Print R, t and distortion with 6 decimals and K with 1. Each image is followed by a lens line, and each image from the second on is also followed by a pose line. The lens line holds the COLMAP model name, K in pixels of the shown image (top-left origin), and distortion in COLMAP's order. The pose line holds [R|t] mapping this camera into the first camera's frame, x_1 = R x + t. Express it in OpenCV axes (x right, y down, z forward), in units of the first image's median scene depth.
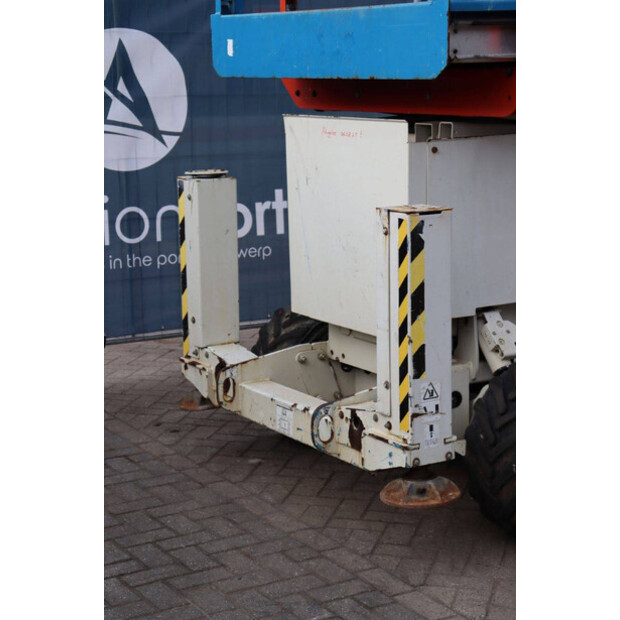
lens RADIAL K [[1435.1, 0, 308.5], [0, 1435.1, 309.6], [0, 0, 1]] dist [0.413335, 0.000000]
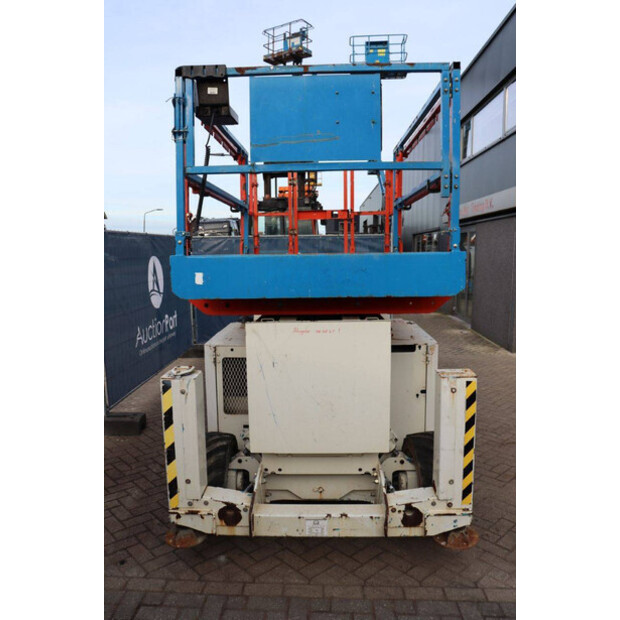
lens RADIAL K [[503.7, 0, 308.2], [0, 503.7, 308.1], [0, 0, 1]] dist [-0.163160, 0.135101]
pose [[0.544506, -0.088875, 0.834035, -0.435873], [0.152915, 0.988224, 0.005474, -0.154788], [-0.824700, 0.124556, 0.551684, 0.731800]]
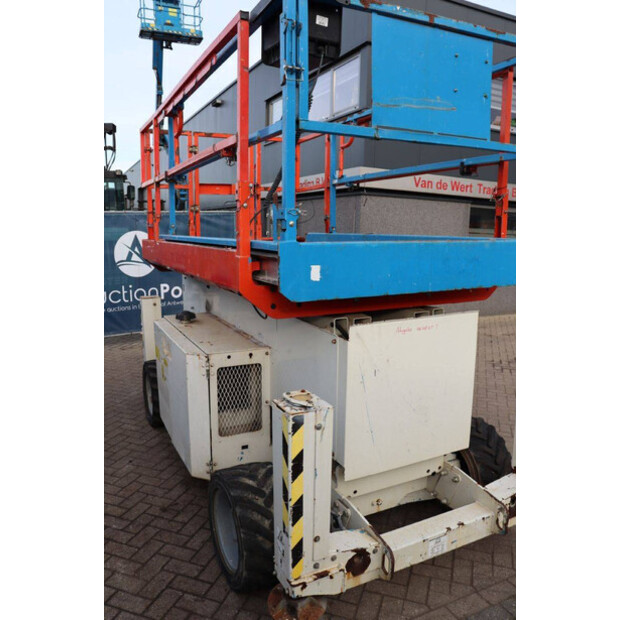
lens RADIAL K [[503.7, 0, 305.9], [0, 503.7, 309.8], [0, 0, 1]] dist [-0.163160, 0.135101]
pose [[0.082705, -0.154775, 0.984482, -0.451030], [0.173424, 0.975029, 0.138720, -0.227748], [-0.981368, 0.159260, 0.107482, 1.079443]]
